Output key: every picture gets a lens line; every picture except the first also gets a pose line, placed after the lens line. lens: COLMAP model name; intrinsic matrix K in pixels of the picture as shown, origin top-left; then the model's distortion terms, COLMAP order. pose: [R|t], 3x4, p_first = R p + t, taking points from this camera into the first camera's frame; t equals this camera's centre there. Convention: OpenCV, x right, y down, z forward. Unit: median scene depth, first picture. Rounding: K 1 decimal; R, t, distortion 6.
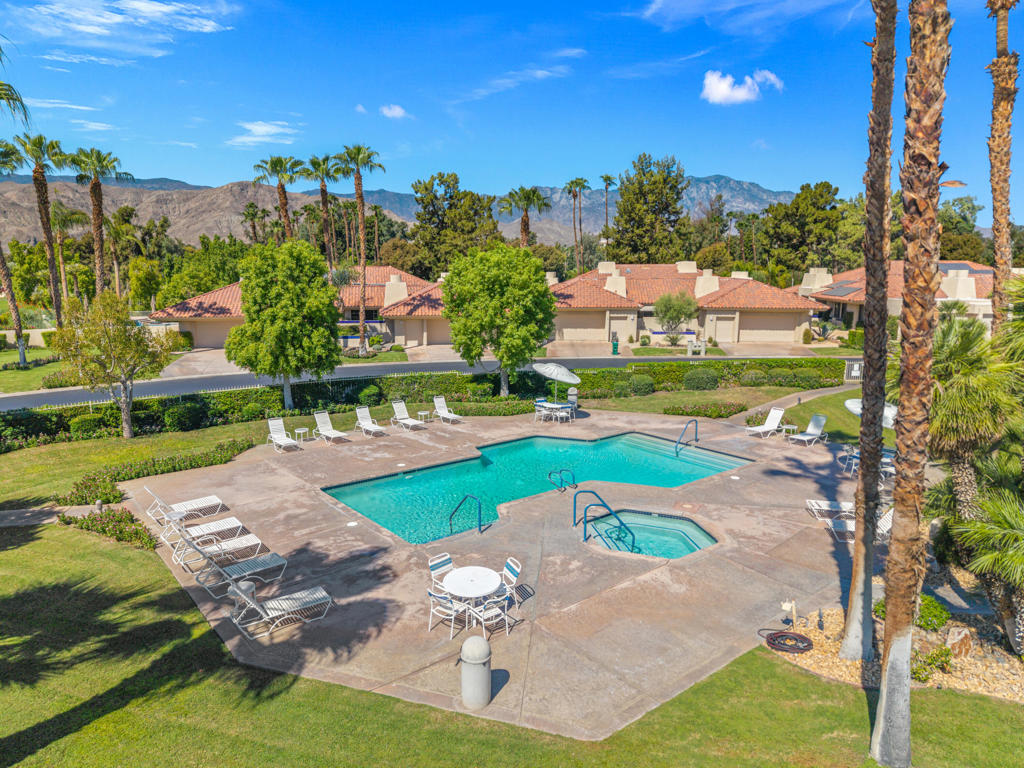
lens RADIAL K [[685.3, 0, 508.0], [0, 685.3, 382.6], [0, 0, 1]] dist [0.042876, -0.036513]
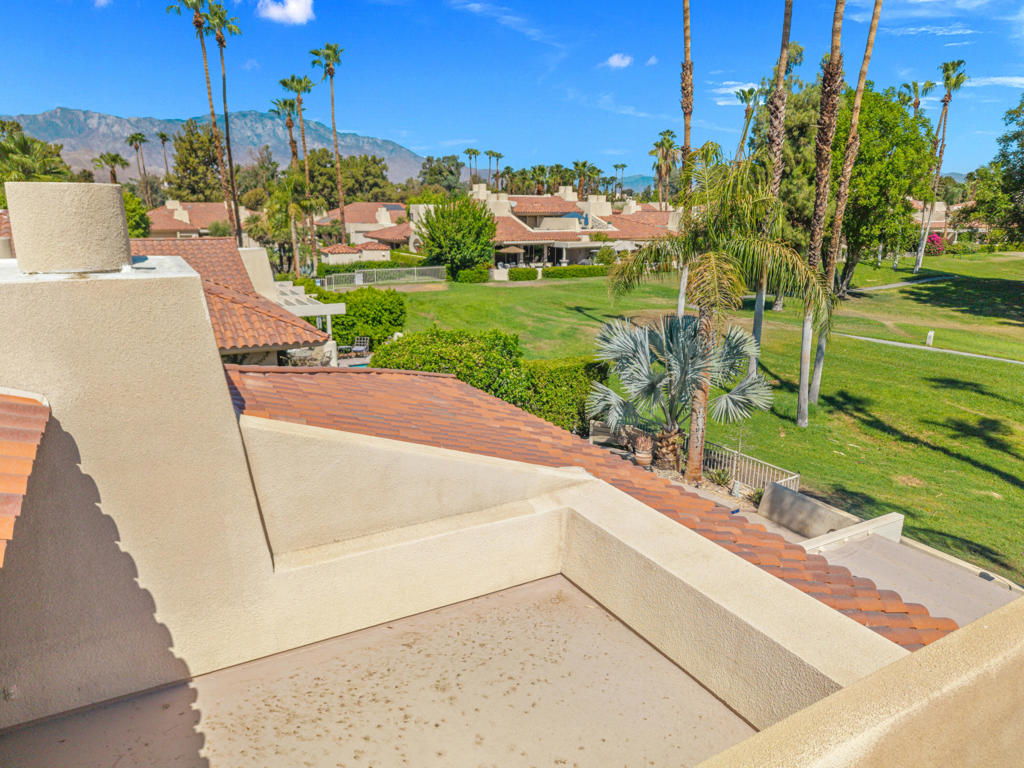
lens RADIAL K [[685.3, 0, 508.0], [0, 685.3, 382.6], [0, 0, 1]] dist [0.042876, -0.036513]
pose [[0.835349, -0.136052, 0.532617, -0.076845], [0.092275, 0.989846, 0.108124, 0.090779], [-0.541920, -0.041174, 0.839421, -0.507915]]
